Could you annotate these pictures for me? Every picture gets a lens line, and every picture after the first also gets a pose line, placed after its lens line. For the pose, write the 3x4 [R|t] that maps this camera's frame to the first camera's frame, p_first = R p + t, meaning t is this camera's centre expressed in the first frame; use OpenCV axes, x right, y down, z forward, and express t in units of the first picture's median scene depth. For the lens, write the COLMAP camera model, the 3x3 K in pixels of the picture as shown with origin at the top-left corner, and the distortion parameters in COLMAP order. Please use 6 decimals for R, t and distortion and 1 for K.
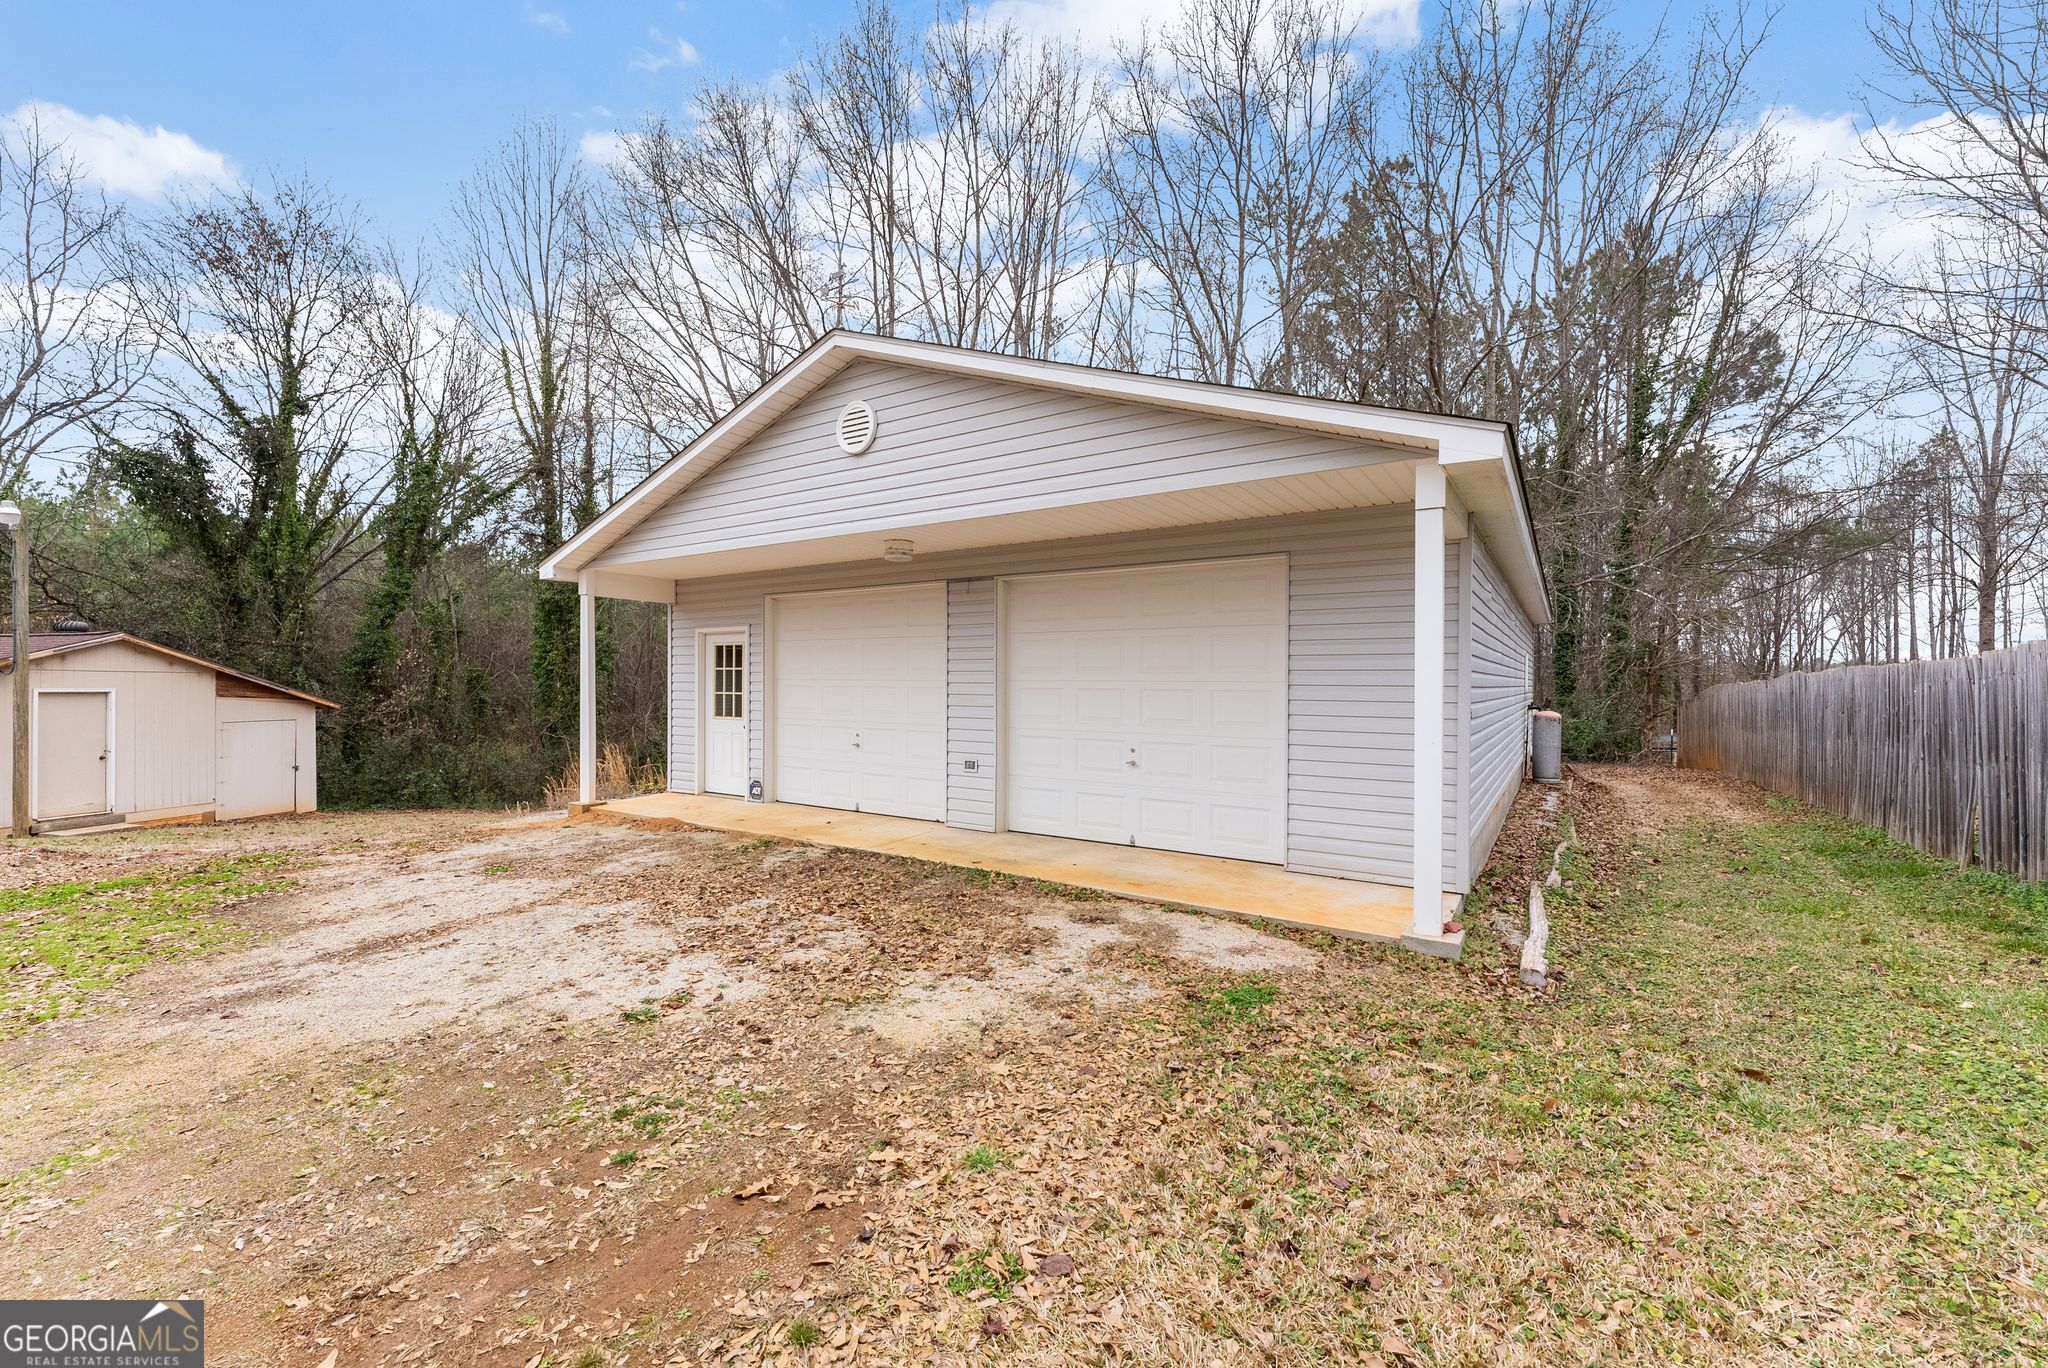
lens RADIAL K [[850.3, 0, 995.3], [0, 850.3, 682.5], [0, 0, 1]] dist [-0.001642, -0.000175]
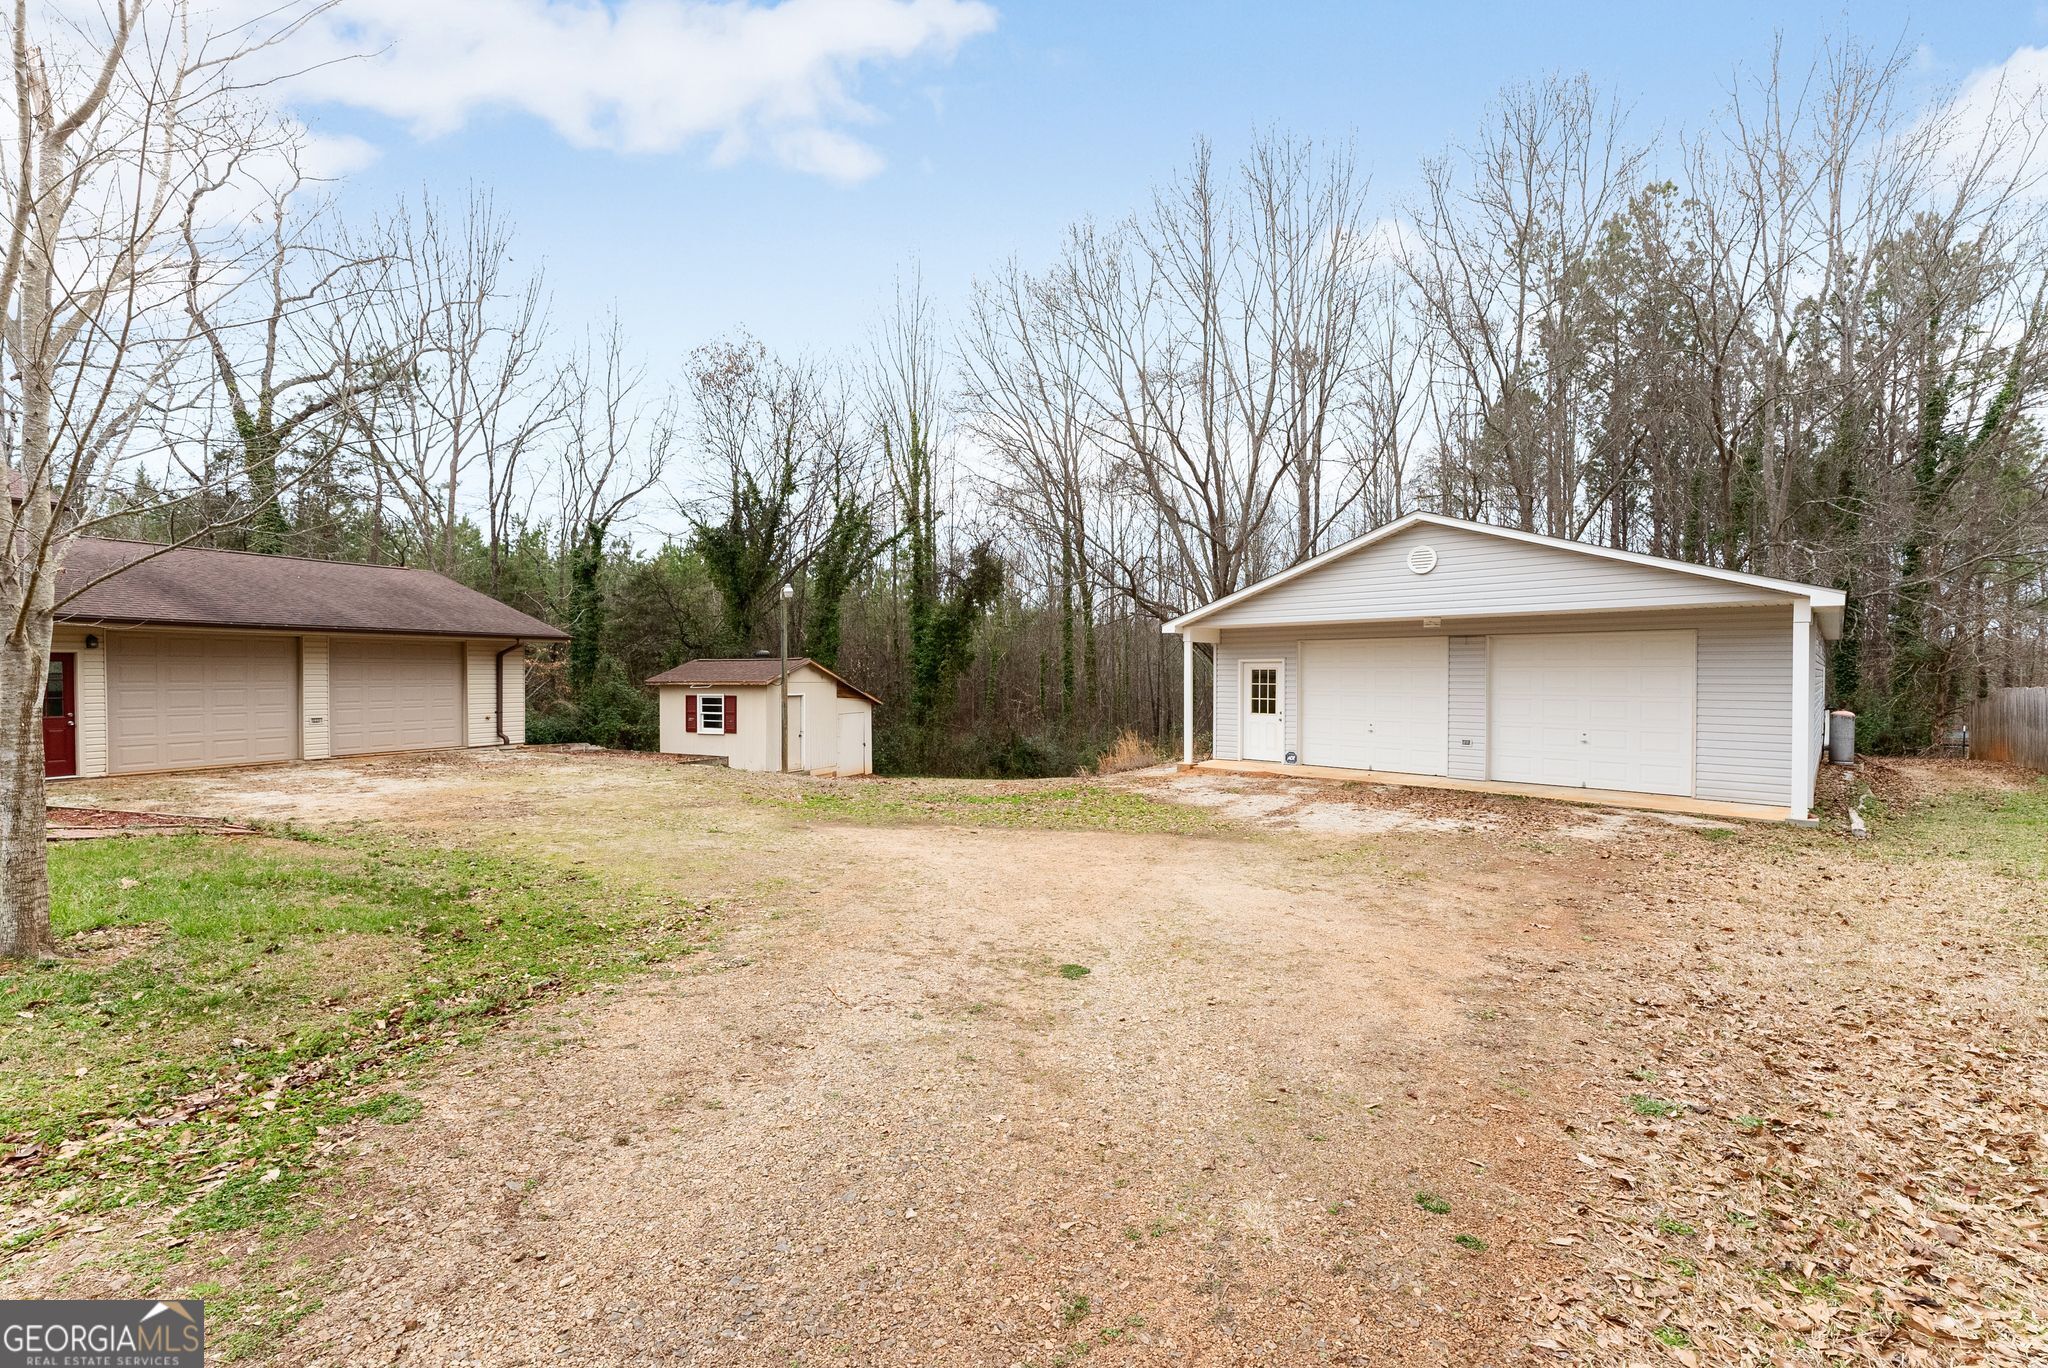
lens RADIAL K [[817.3, 0, 1024.0], [0, 817.3, 684.0], [0, 0, 1]] dist [-0.000023, -0.000047]
pose [[0.981637, -0.002441, -0.190745, -0.462098], [0.004360, 0.999944, 0.009642, -0.033843], [0.190710, -0.010296, 0.981592, -0.634730]]
